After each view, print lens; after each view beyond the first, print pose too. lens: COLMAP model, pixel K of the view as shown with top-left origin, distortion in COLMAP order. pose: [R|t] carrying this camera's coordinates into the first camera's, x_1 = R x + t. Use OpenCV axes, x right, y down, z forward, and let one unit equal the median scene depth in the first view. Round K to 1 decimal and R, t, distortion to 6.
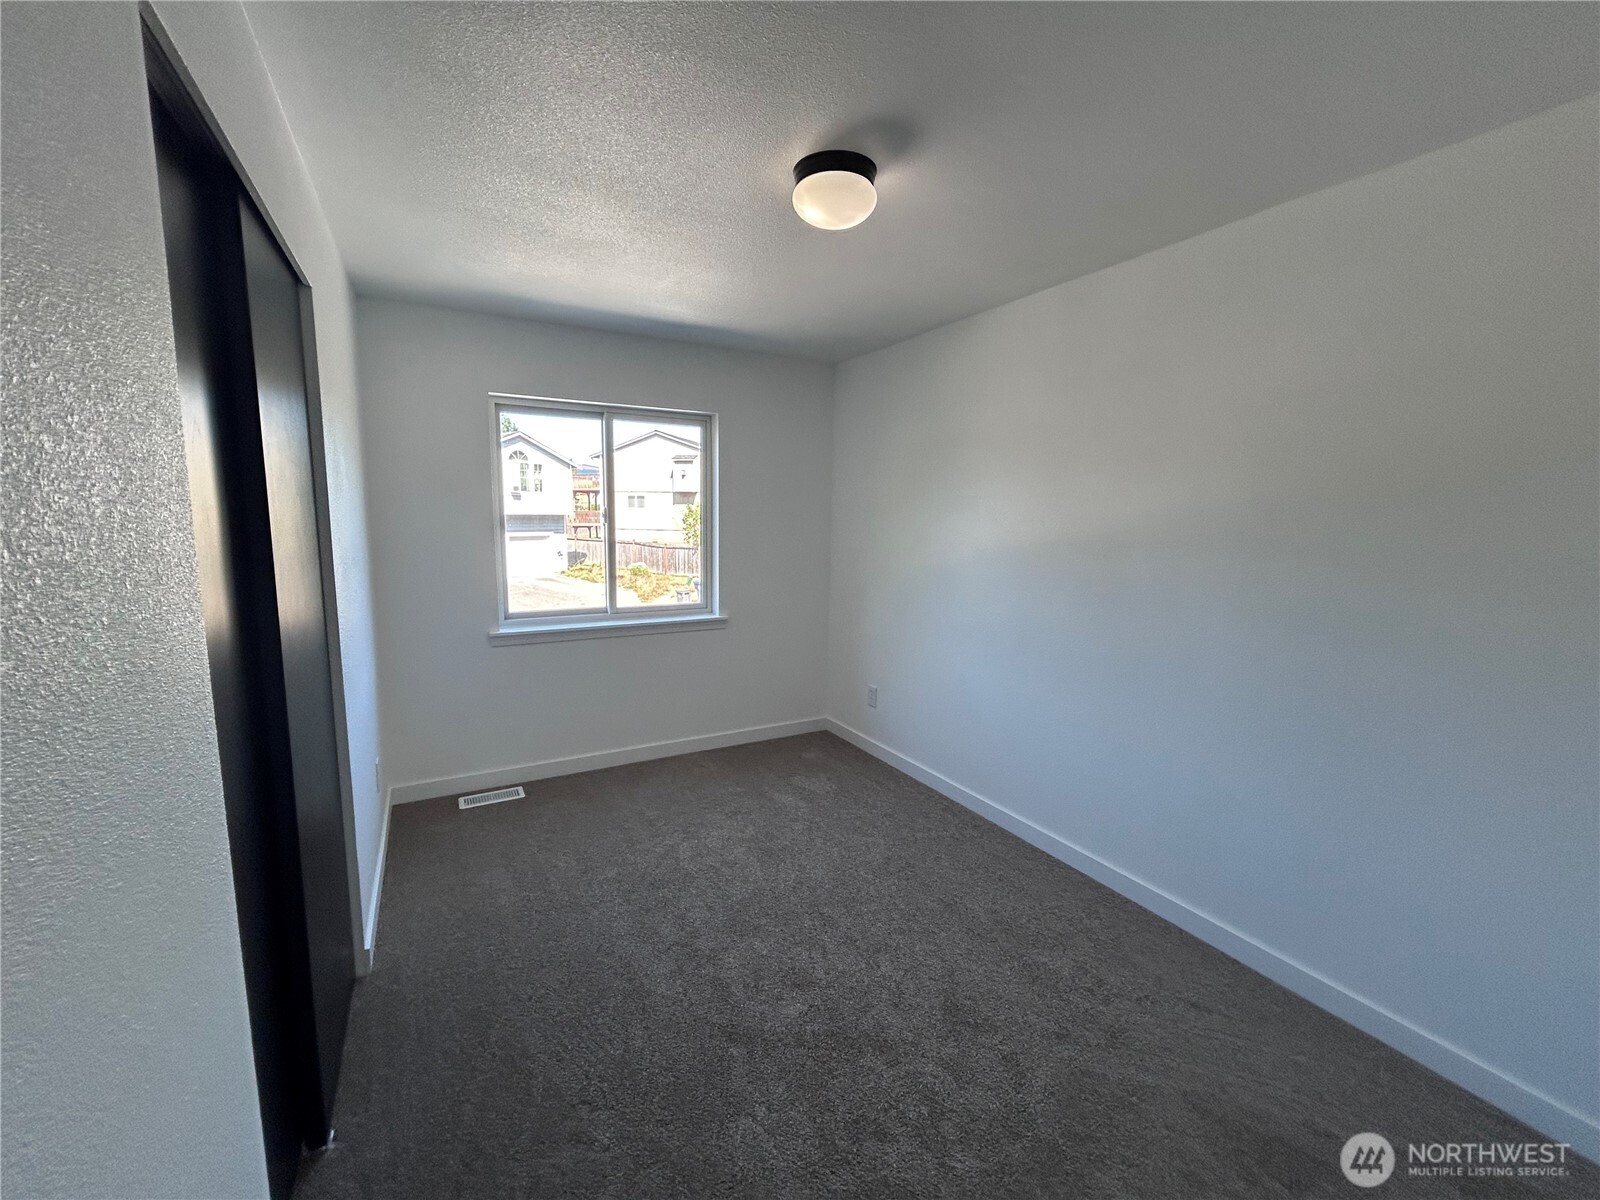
lens RADIAL K [[649.4, 0, 800.0], [0, 649.4, 600.0], [0, 0, 1]] dist [-0.001838, 0.001048]
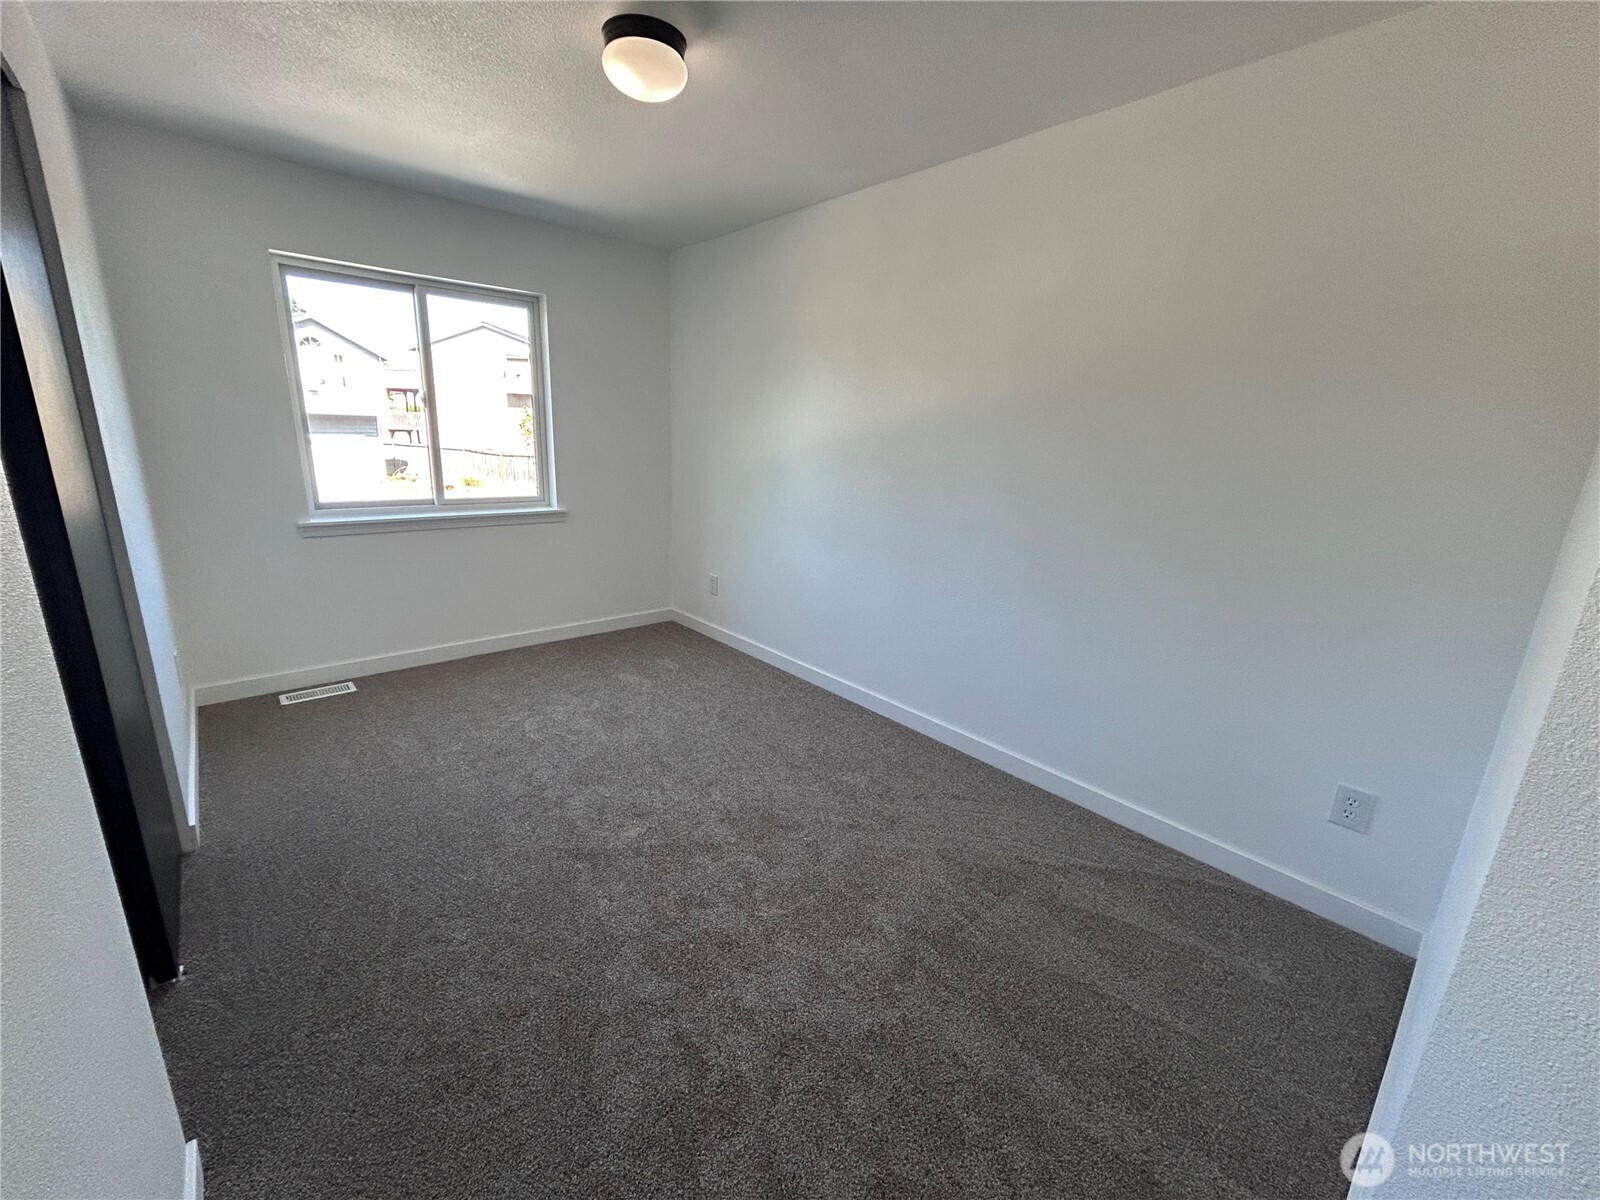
lens RADIAL K [[649.4, 0, 800.0], [0, 649.4, 600.0], [0, 0, 1]] dist [-0.001838, 0.001048]
pose [[0.976575, -0.029513, 0.213143, 0.029414], [0.001717, 0.991587, 0.129434, 0.046689], [-0.215170, -0.126036, 0.968409, -0.086007]]
